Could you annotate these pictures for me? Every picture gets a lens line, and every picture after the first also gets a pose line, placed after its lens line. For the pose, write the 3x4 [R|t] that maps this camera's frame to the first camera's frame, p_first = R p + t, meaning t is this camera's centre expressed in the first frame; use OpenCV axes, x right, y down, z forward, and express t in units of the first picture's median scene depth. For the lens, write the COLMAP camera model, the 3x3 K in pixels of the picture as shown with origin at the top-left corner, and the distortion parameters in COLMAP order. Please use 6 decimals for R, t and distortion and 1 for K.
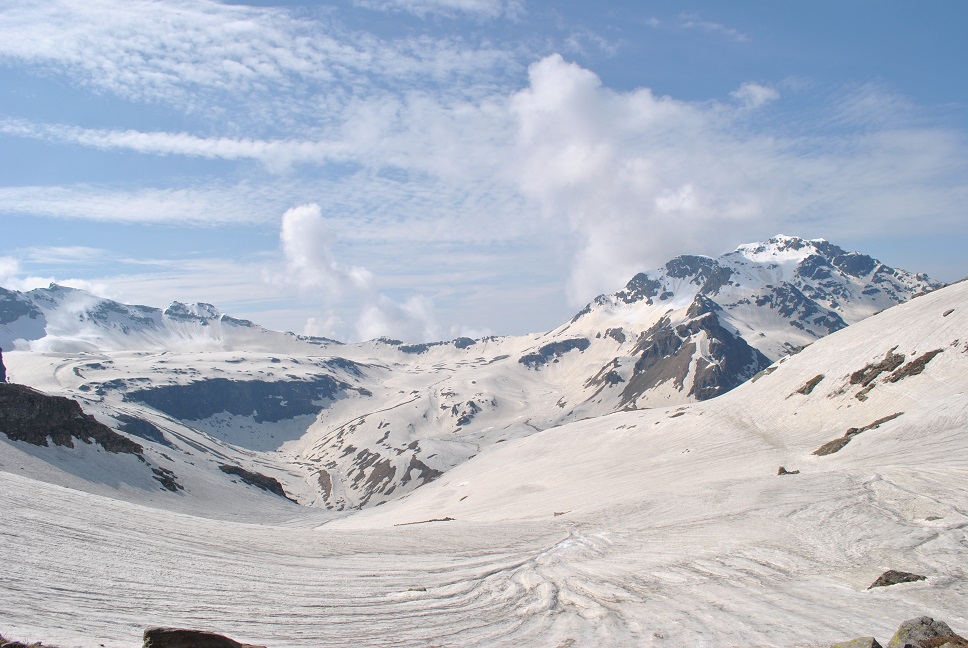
lens RADIAL K [[774.5, 0, 482.3], [0, 774.5, 323.6], [0, 0, 1]] dist [-0.076189, 0.004889]
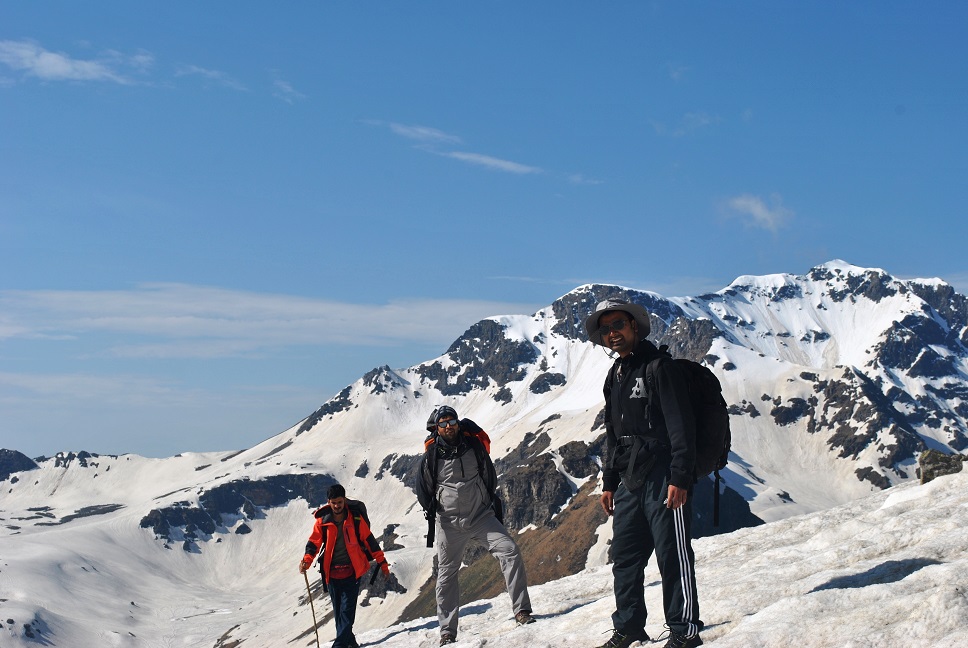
lens RADIAL K [[1843.3, 0, 483.9], [0, 1843.3, 323.2], [0, 0, 1]] dist [0.018044, 0.000000]
pose [[0.977062, 0.096238, 0.189970, 0.190131], [-0.082299, 0.993394, -0.079966, 0.070193], [-0.196411, 0.062497, 0.978528, 0.652325]]
